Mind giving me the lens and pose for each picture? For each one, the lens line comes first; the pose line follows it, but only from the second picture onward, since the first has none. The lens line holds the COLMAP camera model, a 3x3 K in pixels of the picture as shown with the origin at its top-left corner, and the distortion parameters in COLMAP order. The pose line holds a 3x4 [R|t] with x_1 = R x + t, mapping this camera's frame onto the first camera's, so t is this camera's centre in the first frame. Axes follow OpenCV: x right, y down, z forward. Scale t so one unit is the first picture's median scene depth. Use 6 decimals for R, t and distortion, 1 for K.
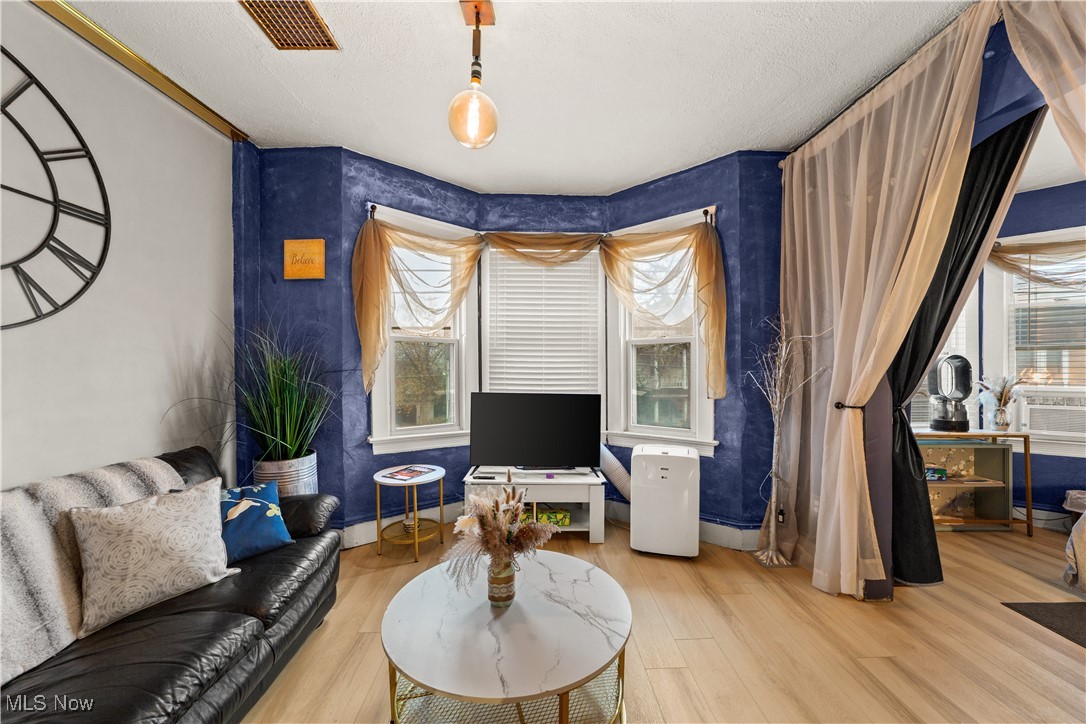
lens RADIAL K [[428.7, 0, 542.9], [0, 428.7, 368.3], [0, 0, 1]] dist [0.000804, 0.002822]
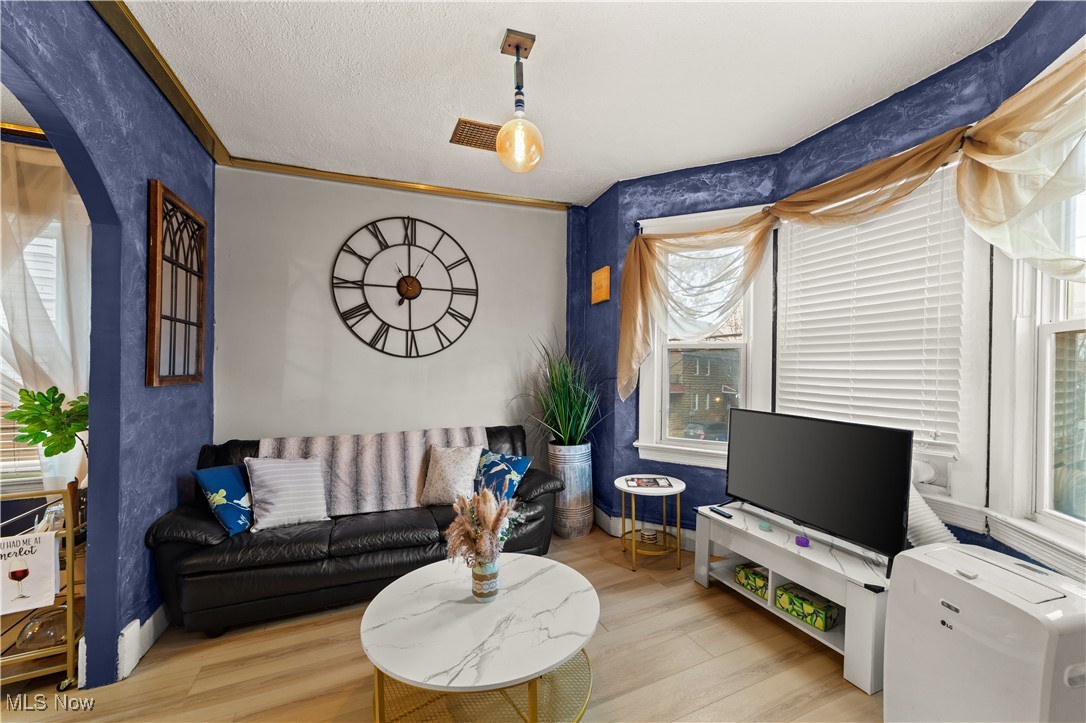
lens RADIAL K [[428.7, 0, 538.5], [0, 428.7, 370.1], [0, 0, 1]] dist [0.000804, 0.002822]
pose [[0.374898, 0.003603, -0.927059, 0.510457], [-0.012159, 0.999926, -0.001031, -0.011720], [0.926986, 0.011659, 0.374914, 0.386882]]
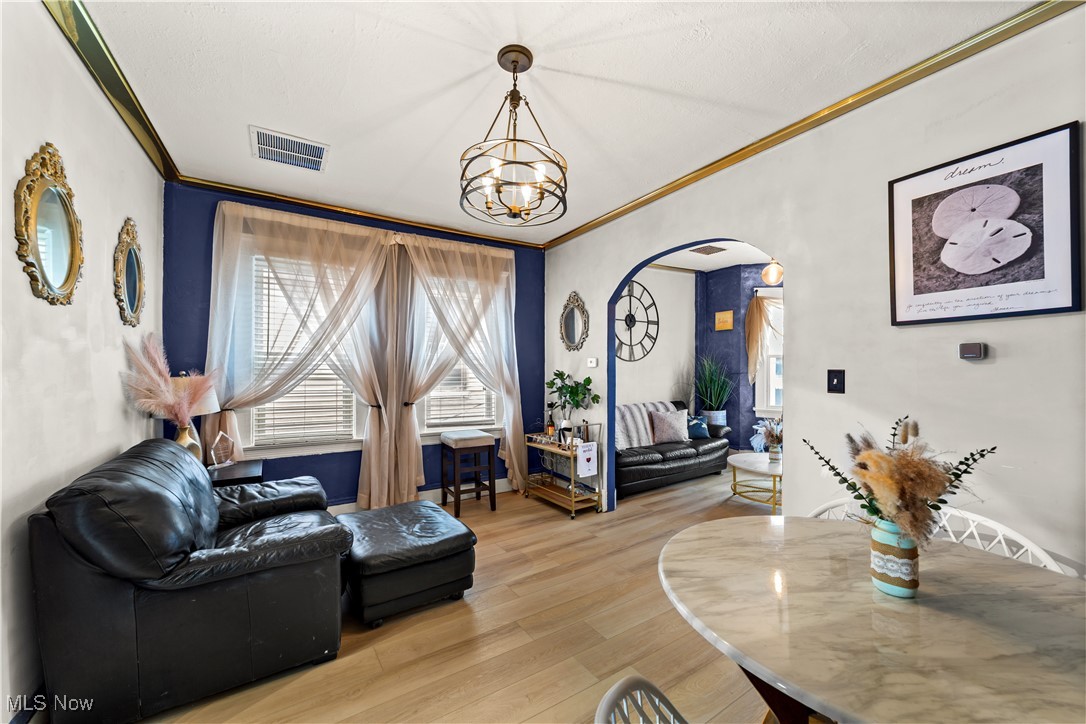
lens RADIAL K [[393.0, 0, 543.7], [0, 393.0, 365.0], [0, 0, 1]] dist [-0.000129, -0.000004]
pose [[0.518119, -0.000696, -0.855308, 0.657417], [-0.014744, 0.999844, -0.009745, -0.001506], [0.855181, 0.017660, 0.518028, -0.782209]]
